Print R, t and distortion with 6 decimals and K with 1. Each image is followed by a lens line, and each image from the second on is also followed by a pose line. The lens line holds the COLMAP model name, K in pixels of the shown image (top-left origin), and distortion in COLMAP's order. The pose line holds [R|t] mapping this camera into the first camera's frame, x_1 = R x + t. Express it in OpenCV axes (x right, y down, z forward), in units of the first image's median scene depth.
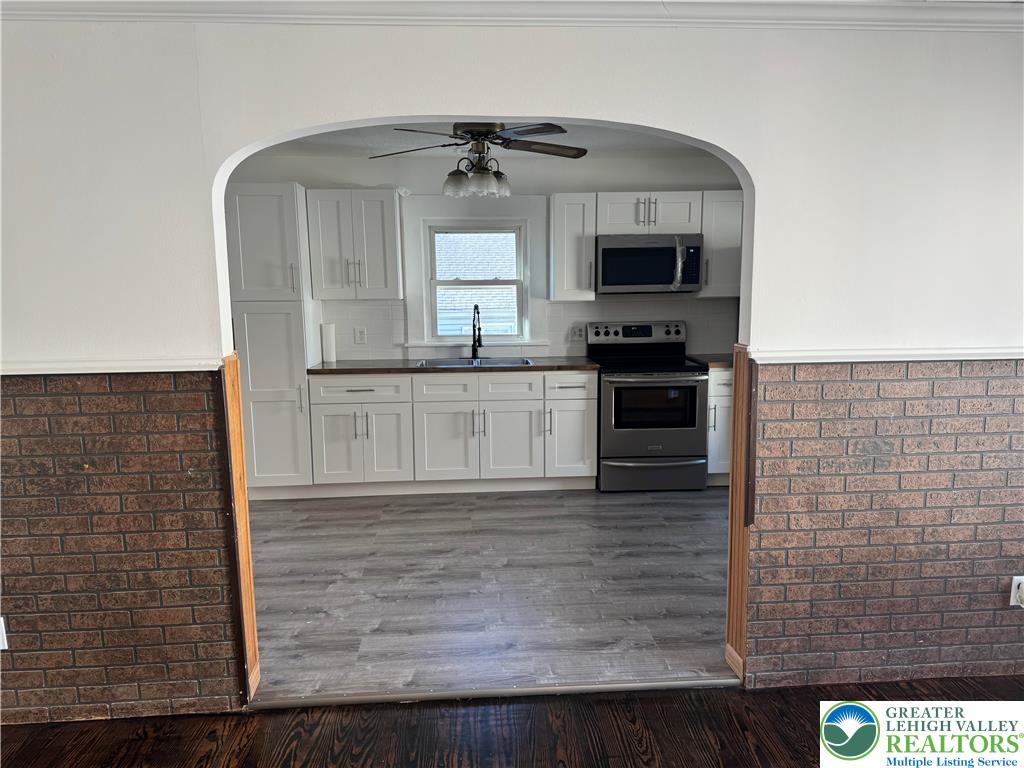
lens RADIAL K [[708.6, 0, 512.0], [0, 708.6, 384.0], [0, 0, 1]] dist [0.004929, -0.005950]
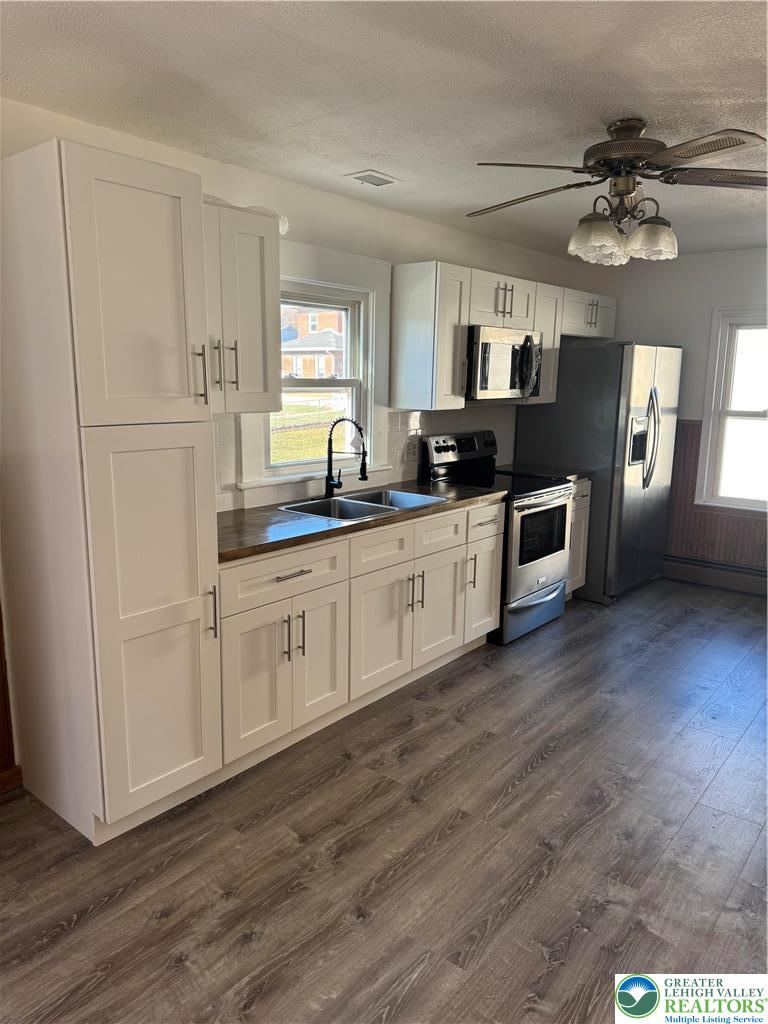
lens RADIAL K [[710.8, 0, 384.0], [0, 710.8, 512.0], [0, 0, 1]] dist [0.001729, -0.077311]
pose [[0.709024, -0.113434, 0.696001, -0.625224], [0.081041, 0.993546, 0.079370, -0.091067], [-0.700512, 0.000129, 0.713640, 0.619734]]
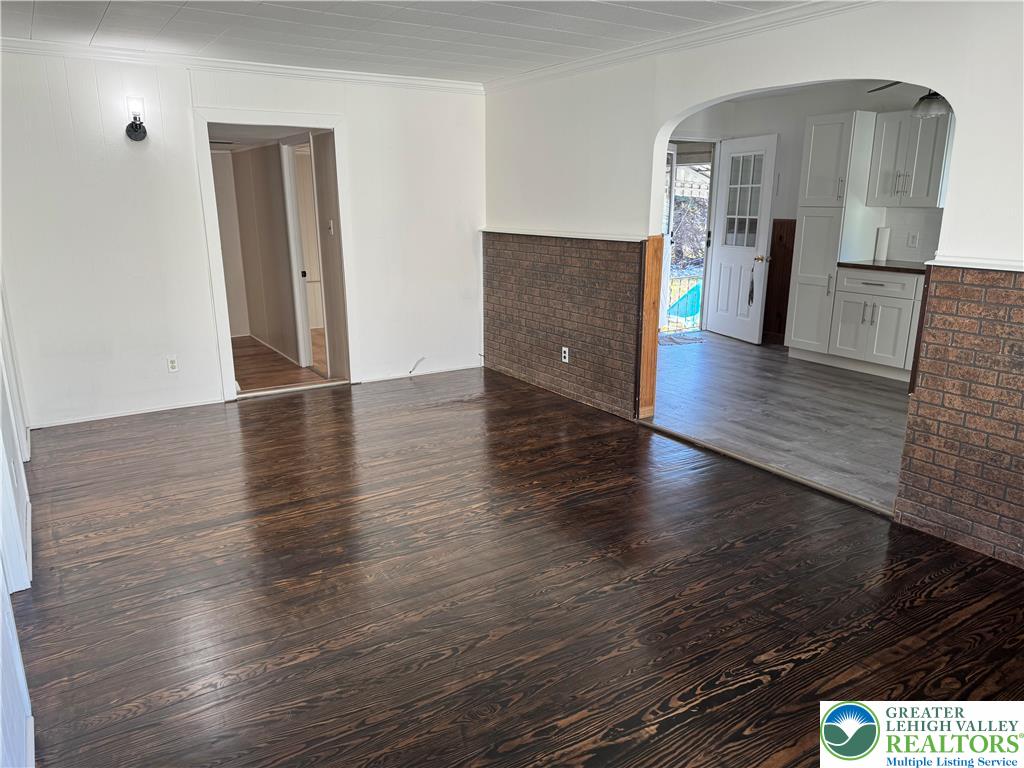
lens RADIAL K [[708.6, 0, 512.0], [0, 708.6, 384.0], [0, 0, 1]] dist [0.004929, -0.005950]
pose [[0.481431, 0.231254, -0.845426, 0.627021], [-0.117539, 0.972887, 0.199186, 0.007430], [0.868567, 0.003476, 0.495559, -0.148307]]
